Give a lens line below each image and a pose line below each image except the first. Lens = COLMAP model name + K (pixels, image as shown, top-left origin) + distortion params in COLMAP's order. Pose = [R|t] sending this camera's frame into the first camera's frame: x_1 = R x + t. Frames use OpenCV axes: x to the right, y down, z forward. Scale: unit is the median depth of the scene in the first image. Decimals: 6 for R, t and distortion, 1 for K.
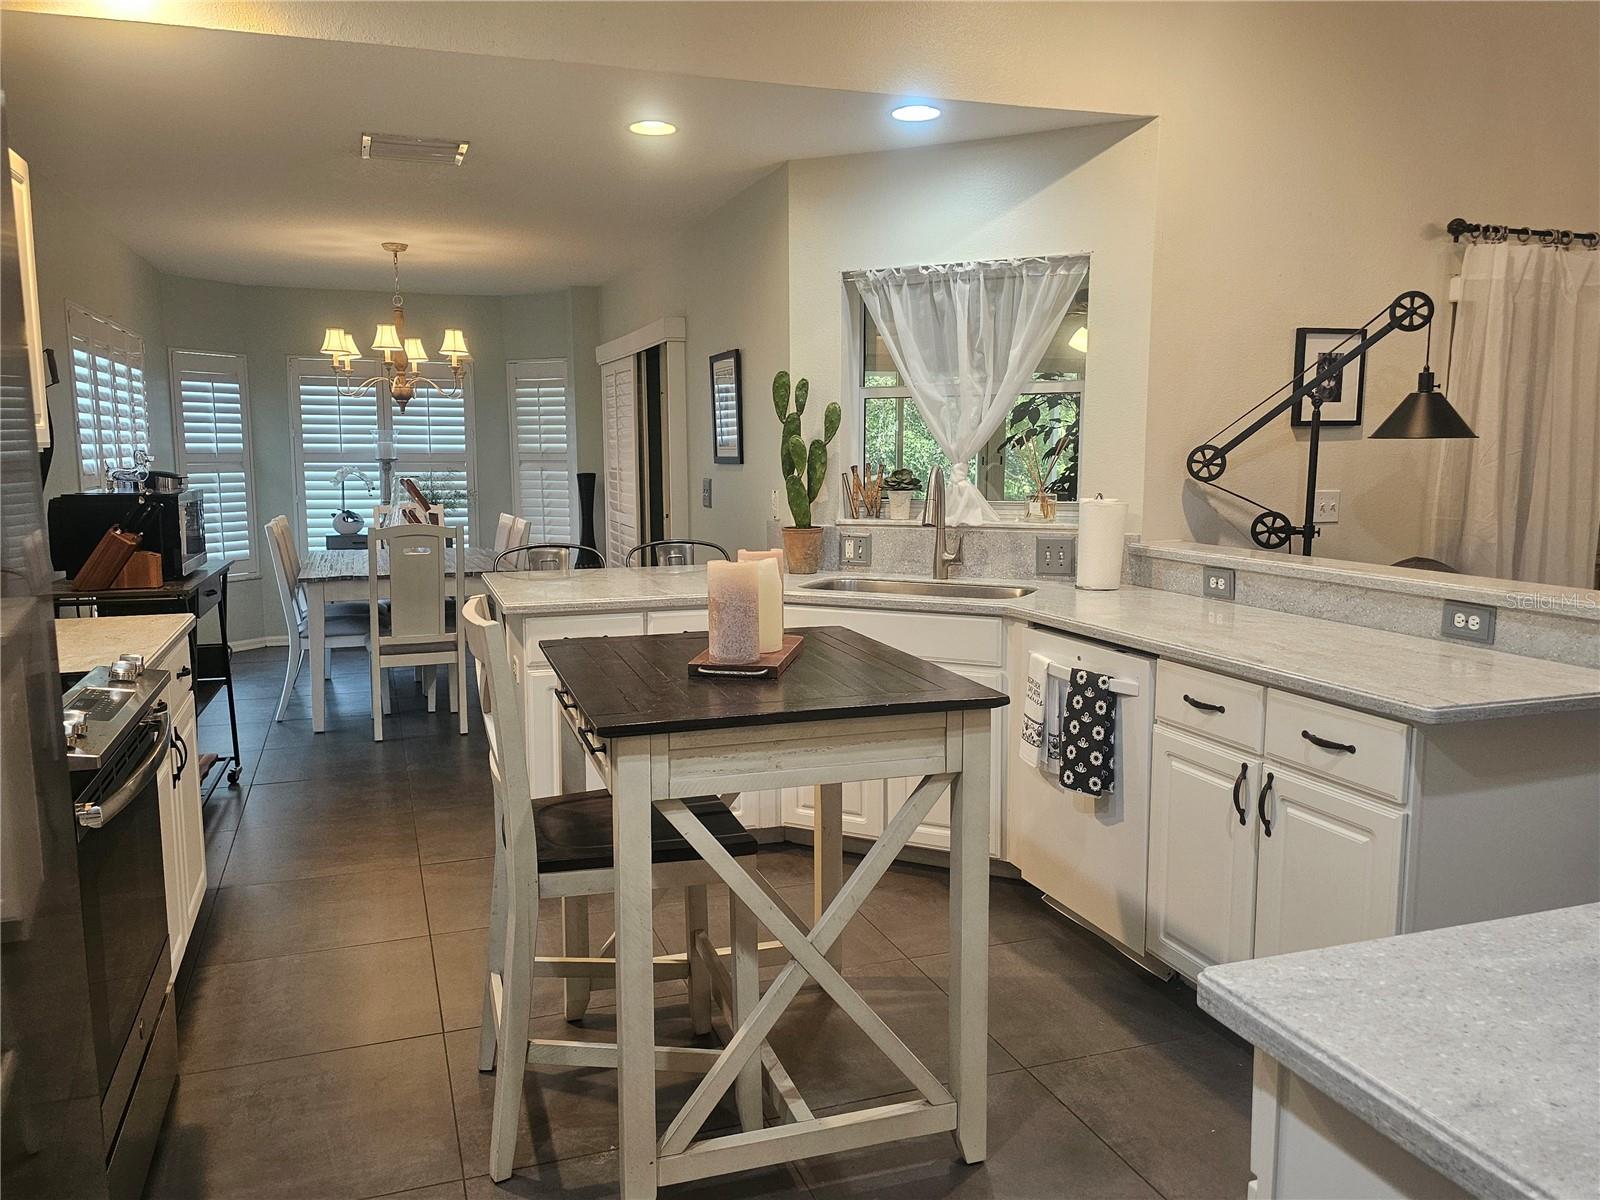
lens RADIAL K [[1187.8, 0, 798.0], [0, 1187.8, 599.9], [0, 0, 1]] dist [0.031657, -0.013870]
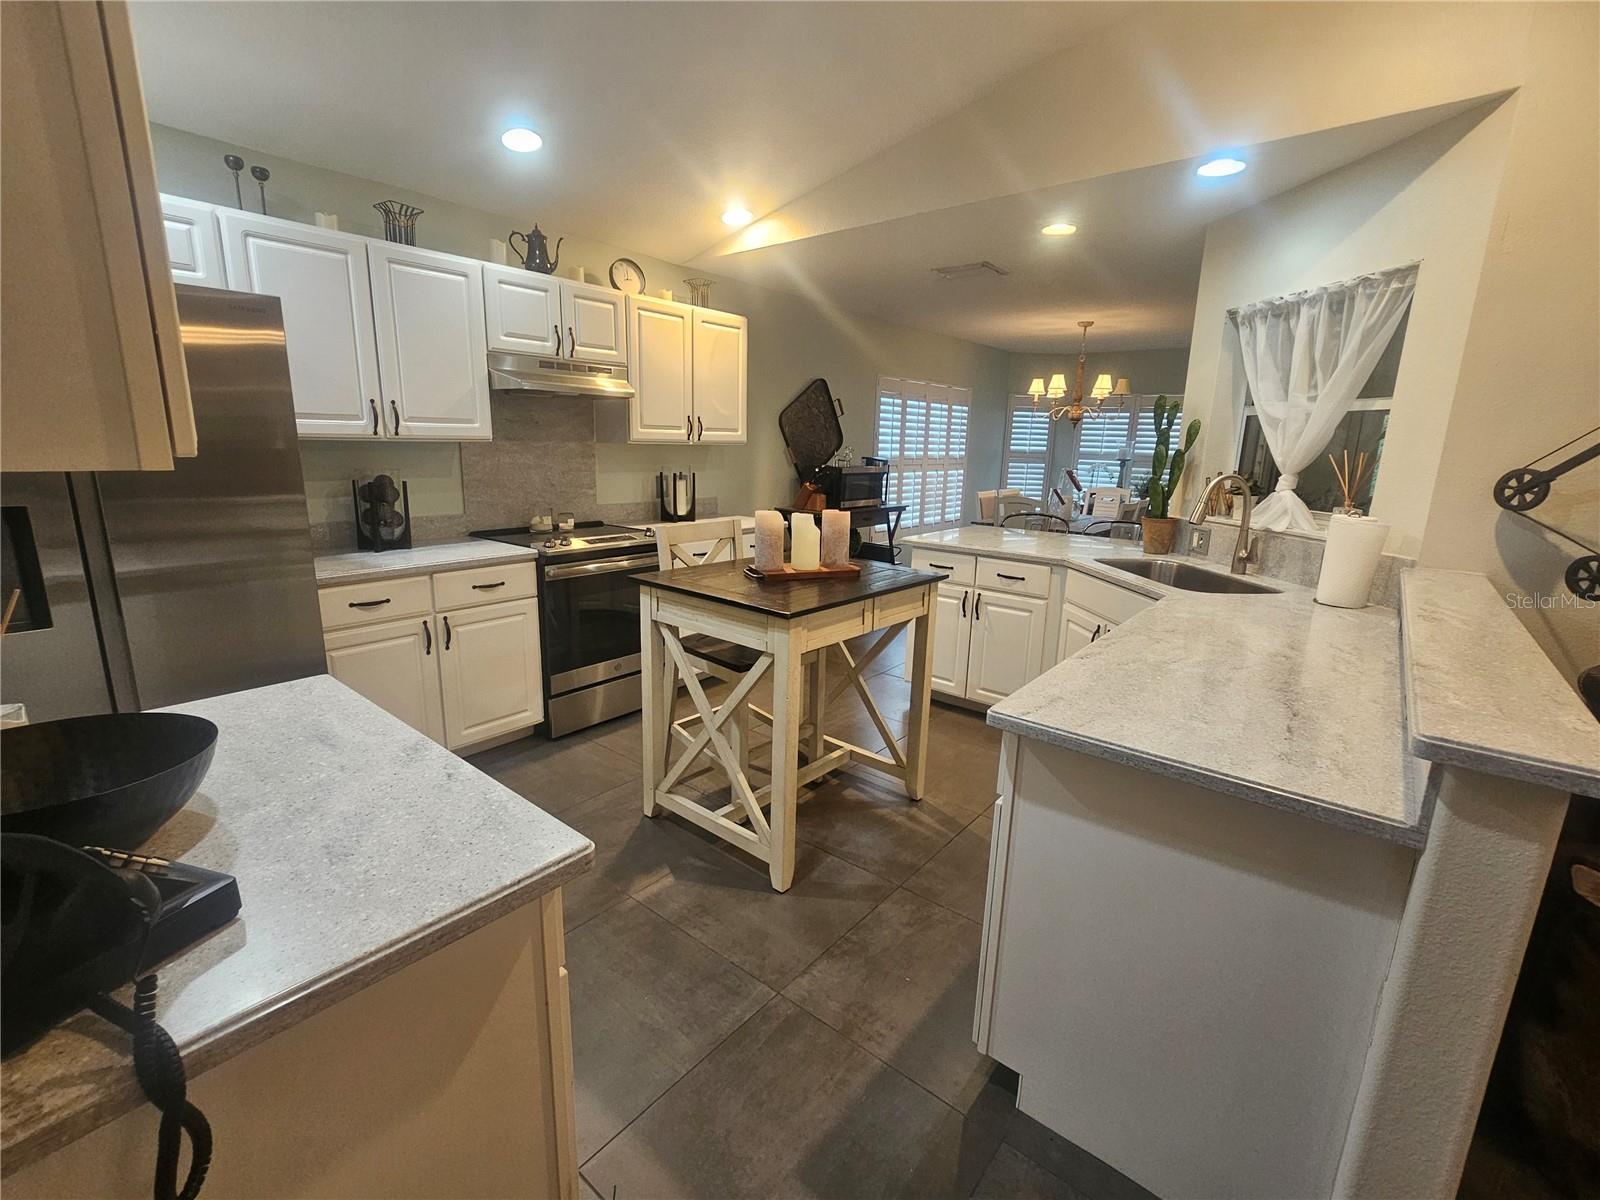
lens RADIAL K [[712.4, 0, 794.2], [0, 712.4, 603.9], [0, 0, 1]] dist [-0.019767, 0.000684]
pose [[0.513319, 0.206021, -0.833102, 0.324563], [-0.134974, 0.978057, 0.158703, -0.026782], [0.847517, 0.030982, 0.529863, 0.179123]]
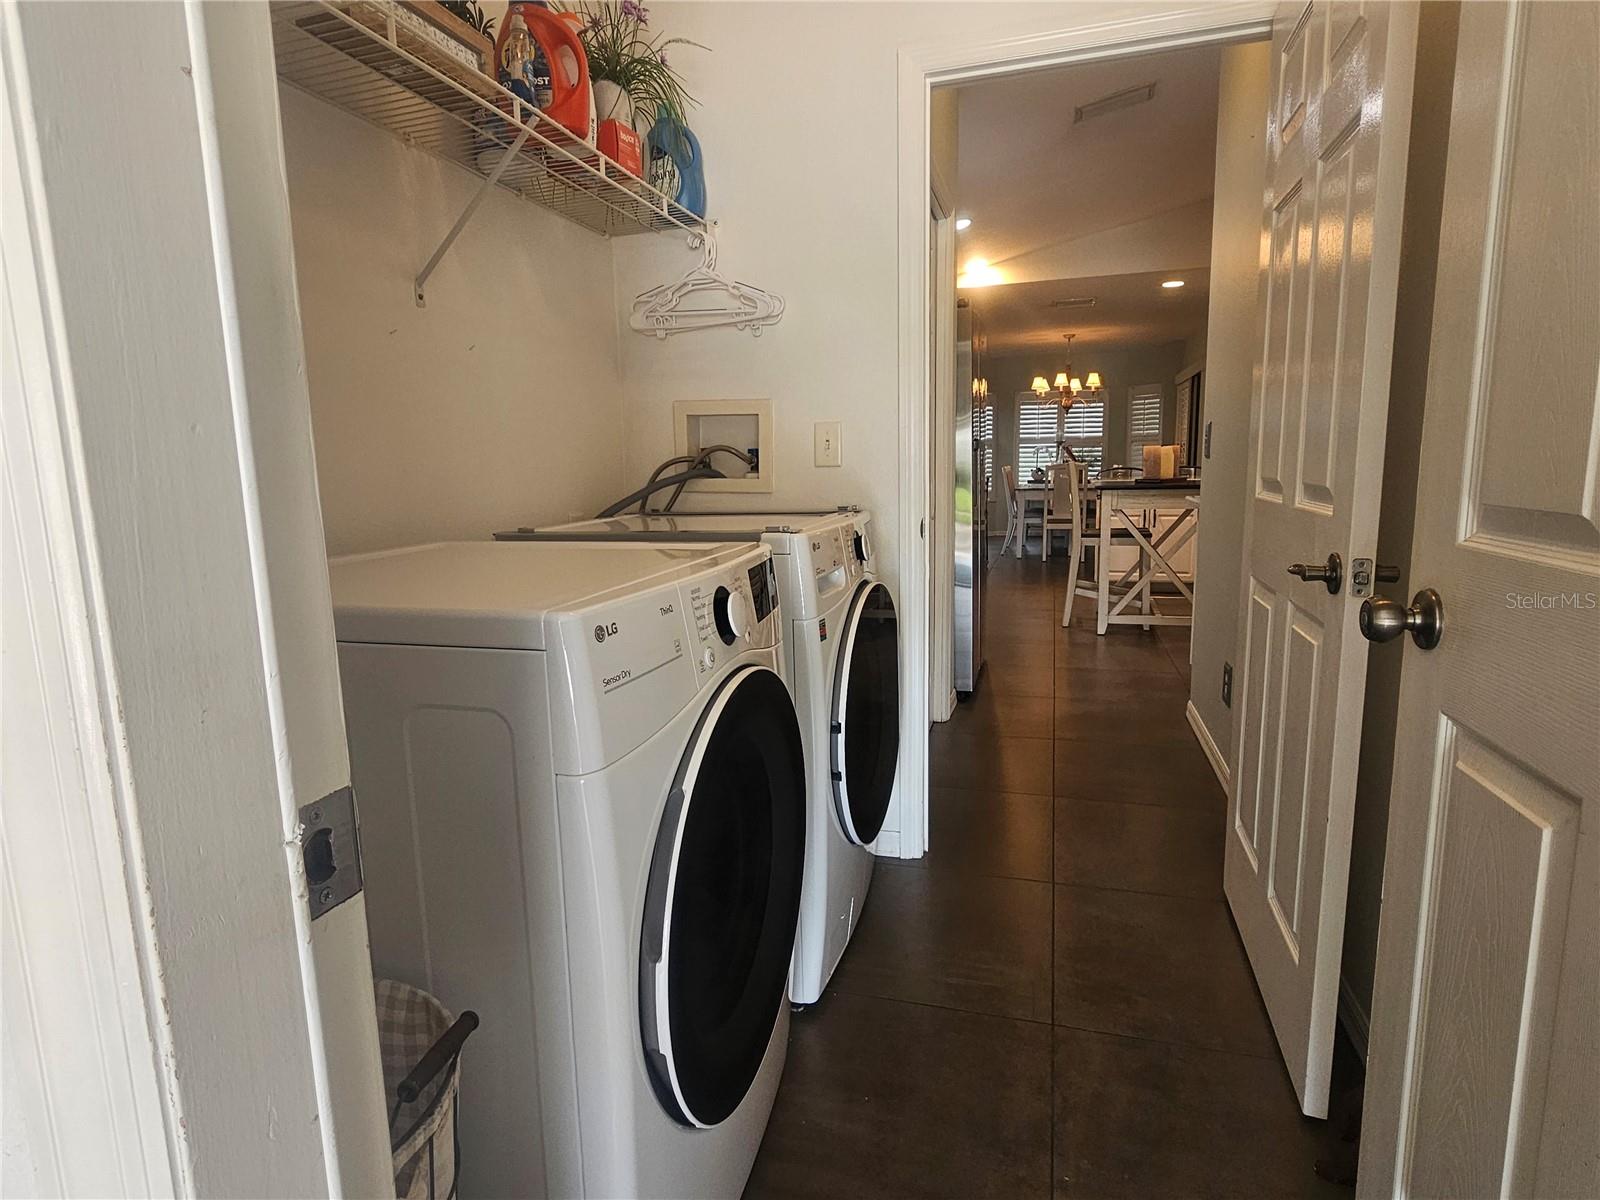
lens RADIAL K [[879.2, 0, 796.1], [0, 879.2, 600.8], [0, 0, 1]] dist [0.004975, 0.000430]
pose [[0.806504, 0.077855, -0.586080, 0.216828], [-0.054901, 0.996871, 0.056874, 0.106793], [0.588674, -0.013693, 0.808254, -0.534977]]
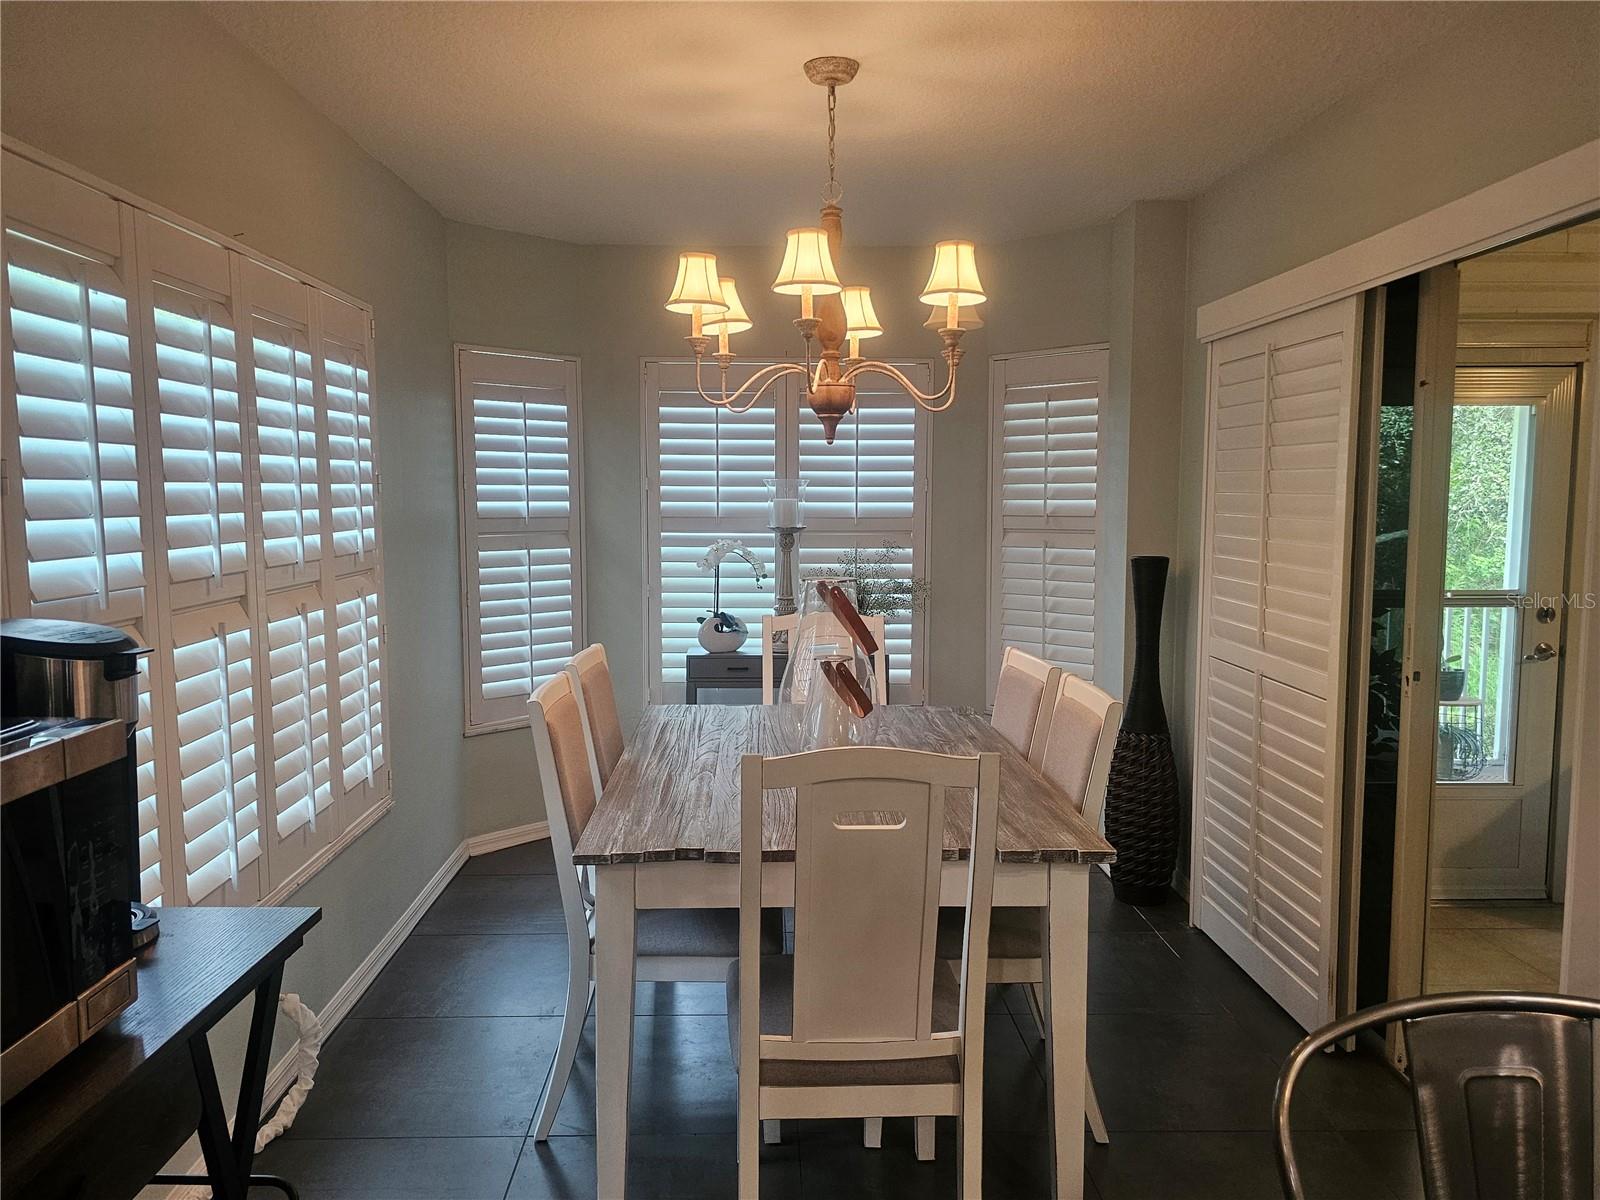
lens RADIAL K [[1187.8, 0, 801.4], [0, 1187.8, 598.8], [0, 0, 1]] dist [0.031657, -0.013870]
pose [[0.951944, 0.026256, -0.305144, -0.201761], [-0.038400, 0.998689, -0.033861, -0.080355], [0.303855, 0.043952, 0.951704, 0.567121]]
